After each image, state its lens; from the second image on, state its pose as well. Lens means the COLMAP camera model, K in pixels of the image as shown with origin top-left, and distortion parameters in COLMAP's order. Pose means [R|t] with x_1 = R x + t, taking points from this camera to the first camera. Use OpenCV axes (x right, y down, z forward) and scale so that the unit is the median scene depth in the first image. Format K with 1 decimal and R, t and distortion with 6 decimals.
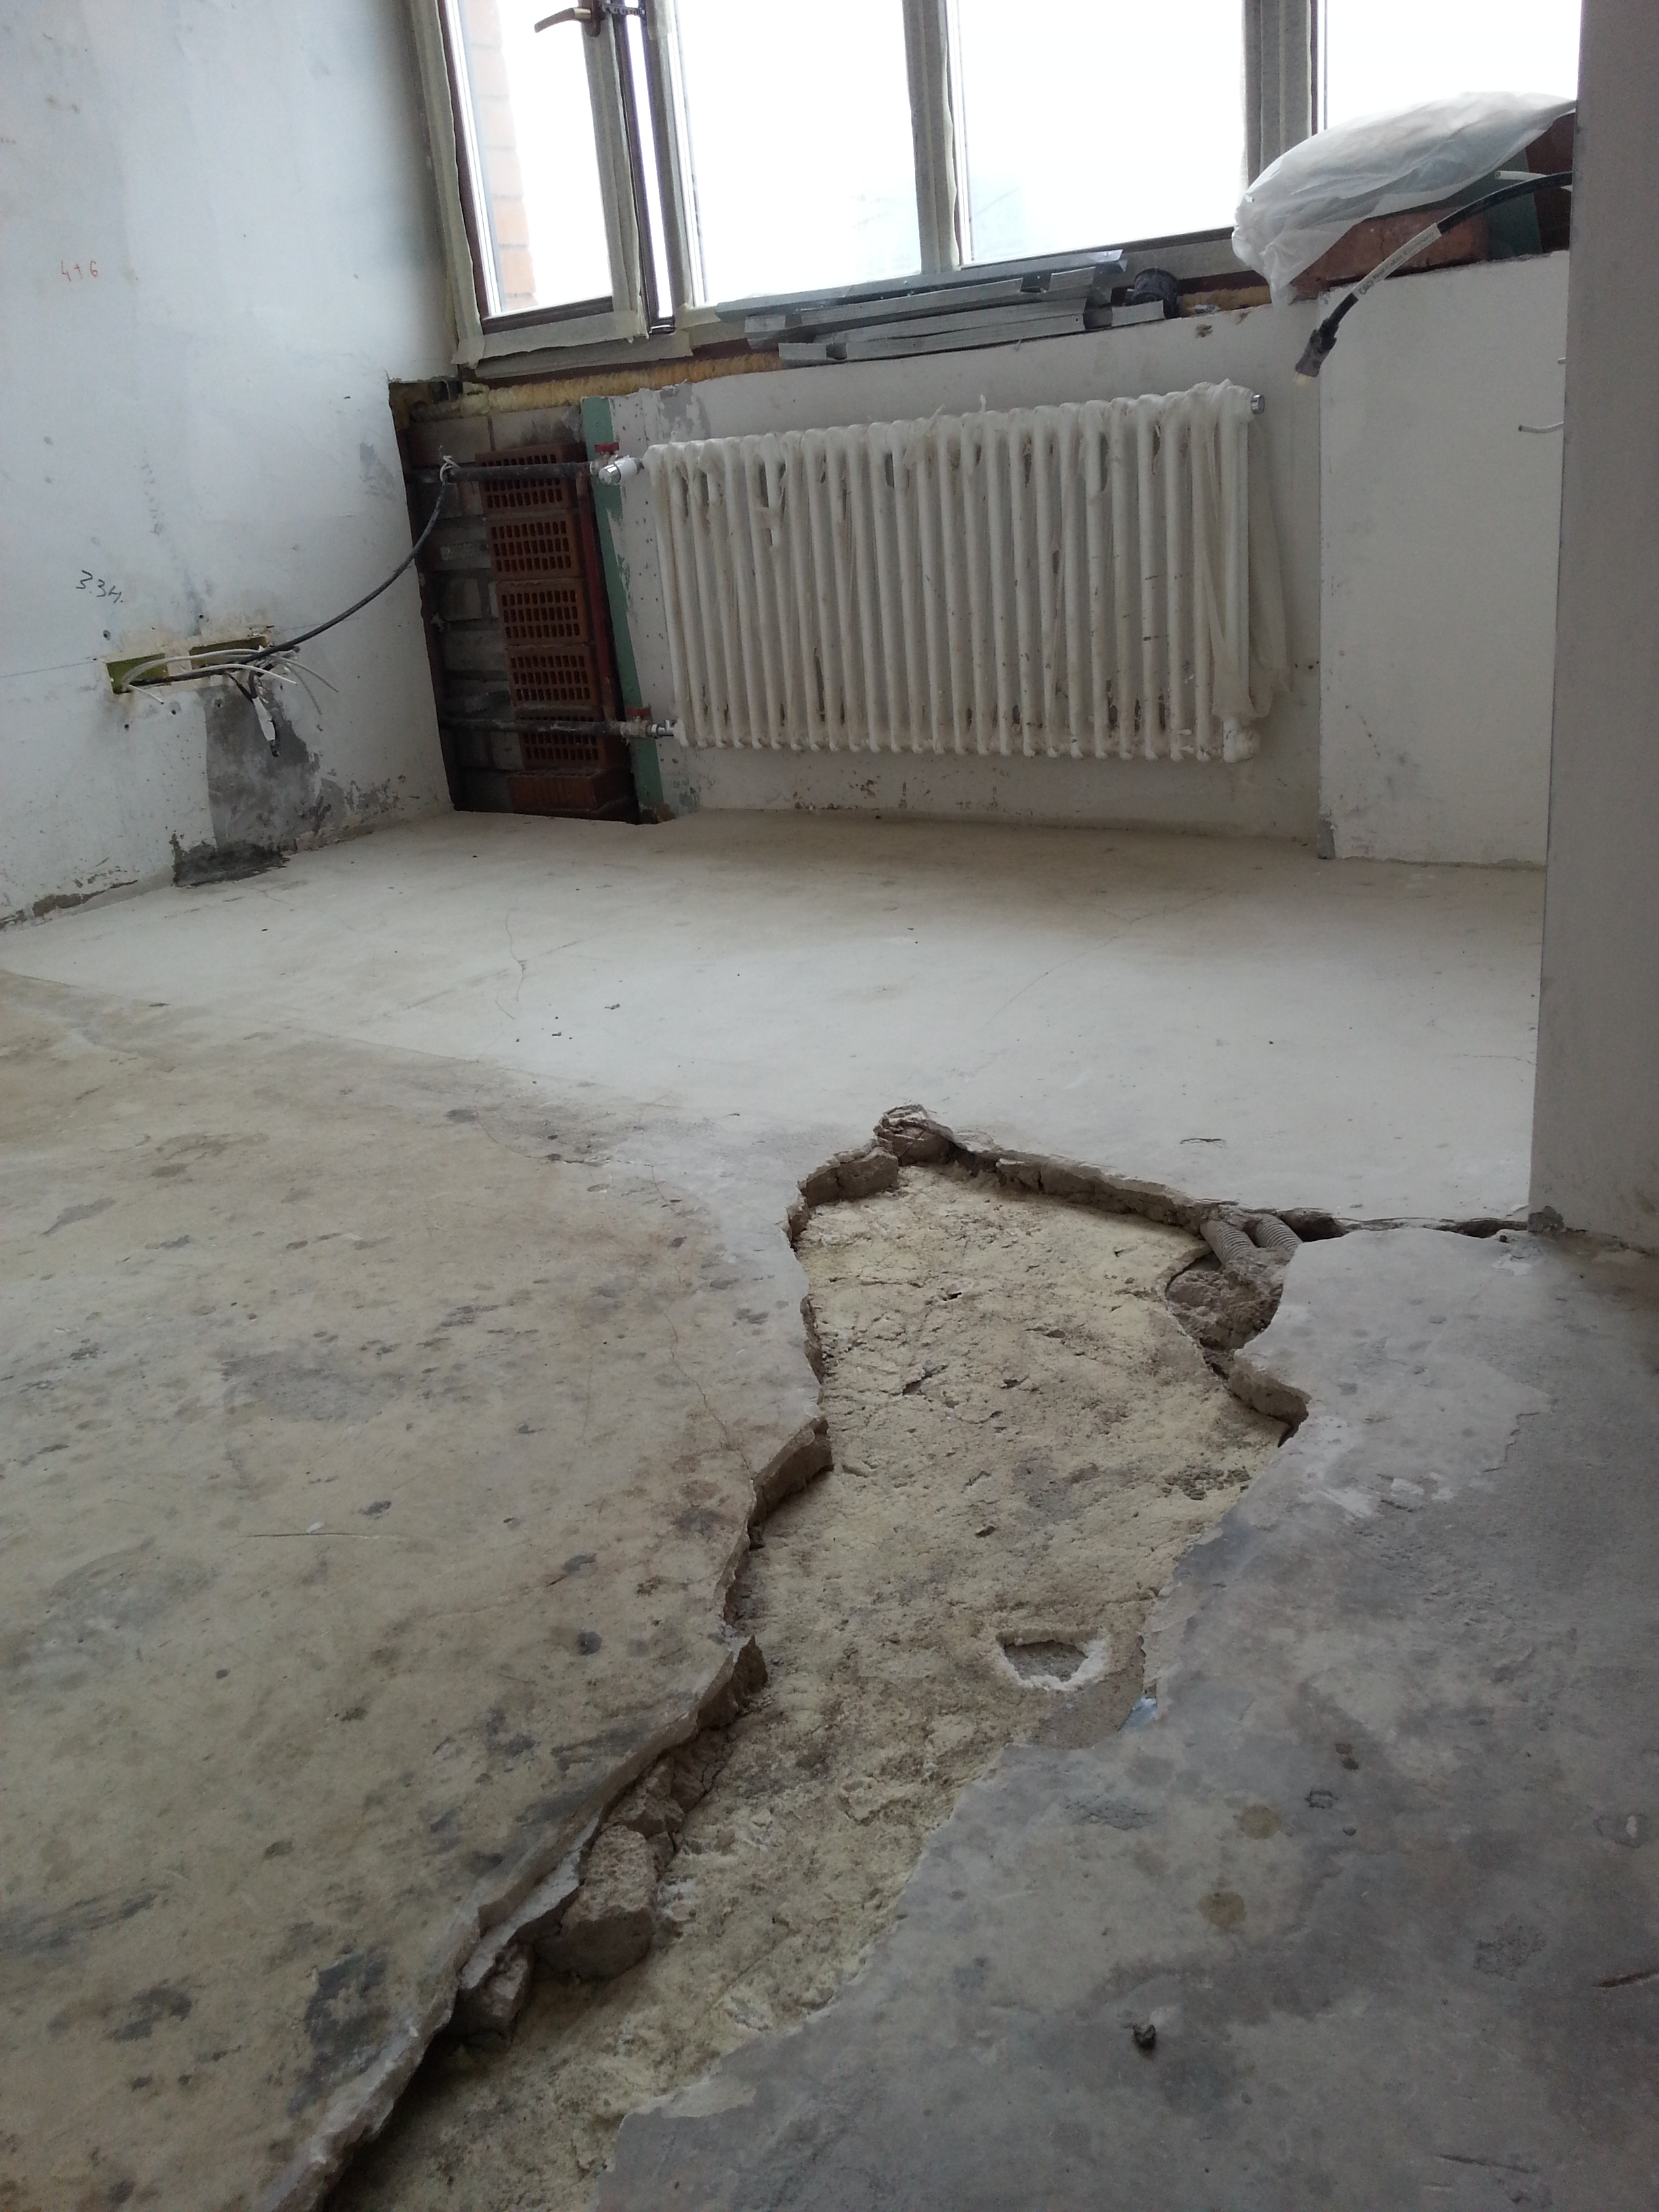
lens RADIAL K [[1805.0, 0, 838.9], [0, 1805.0, 1086.5], [0, 0, 1]] dist [0.018161, -0.056746]
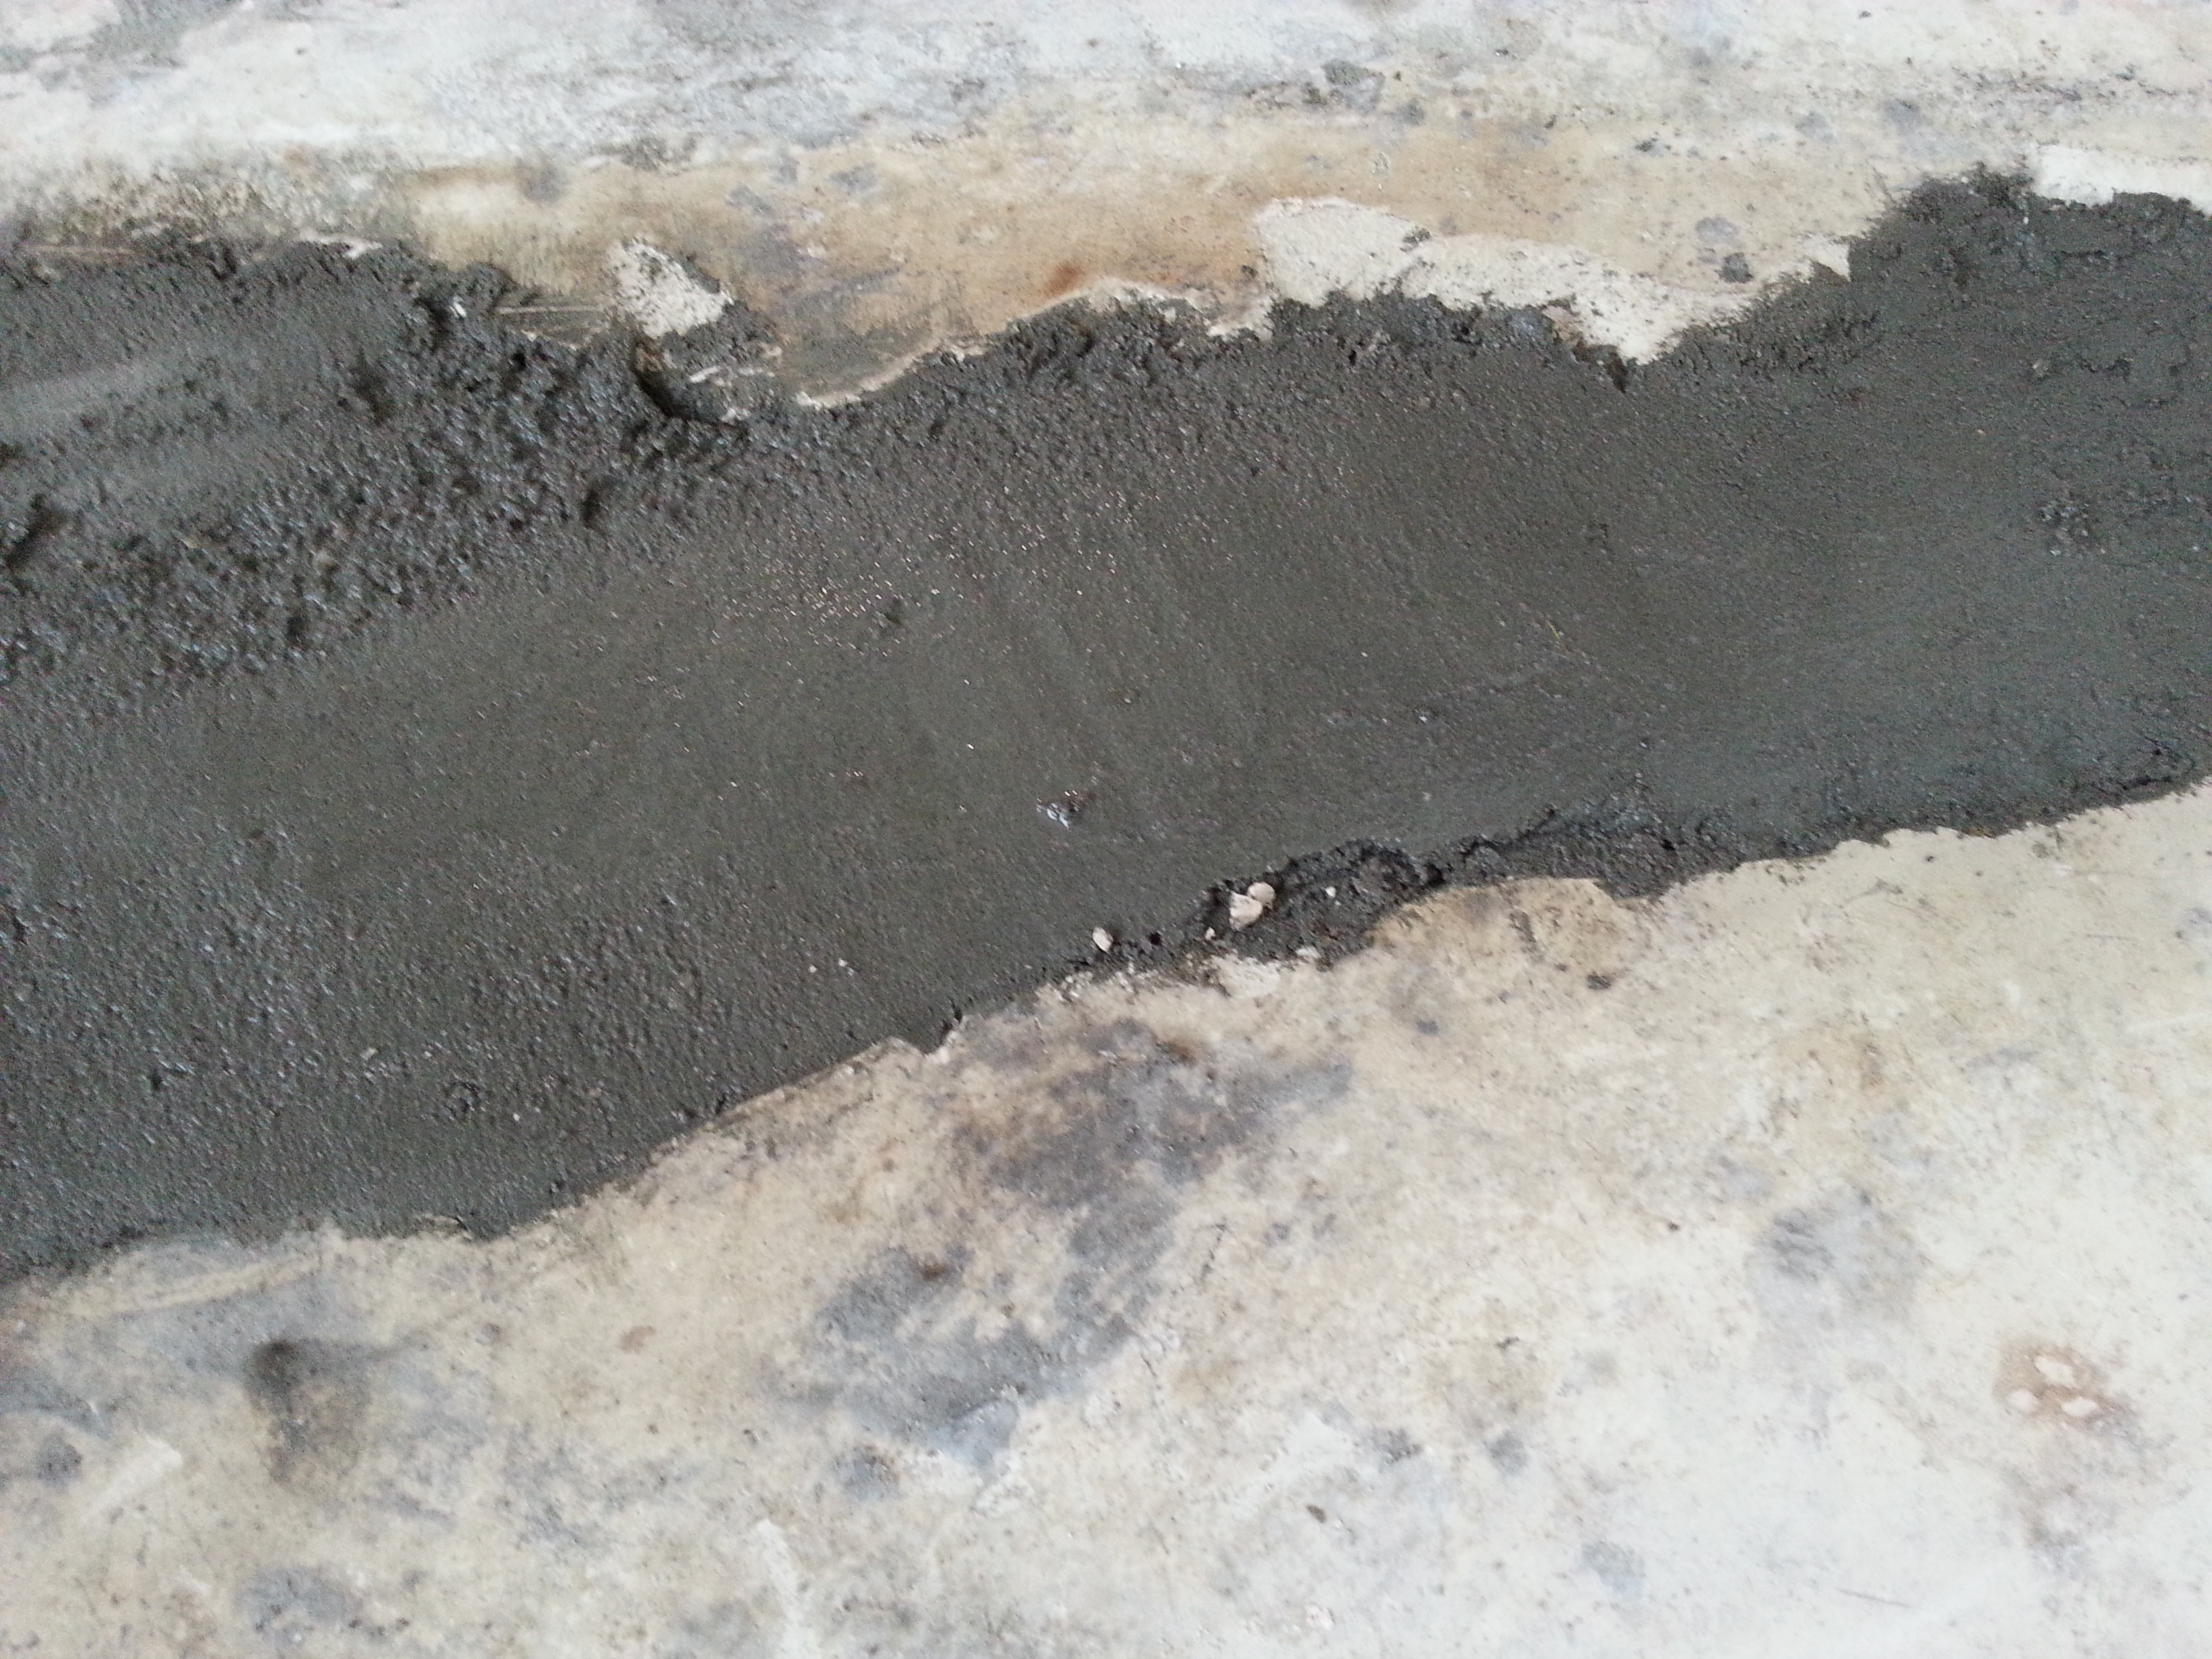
lens RADIAL K [[1805.0, 0, 1106.7], [0, 1805.0, 834.5], [0, 0, 1]] dist [0.018161, -0.056746]
pose [[-0.657862, -0.647205, 0.385153, -0.248797], [0.268942, 0.275804, 0.922823, 0.145791], [-0.703483, 0.710674, -0.007381, 0.658316]]
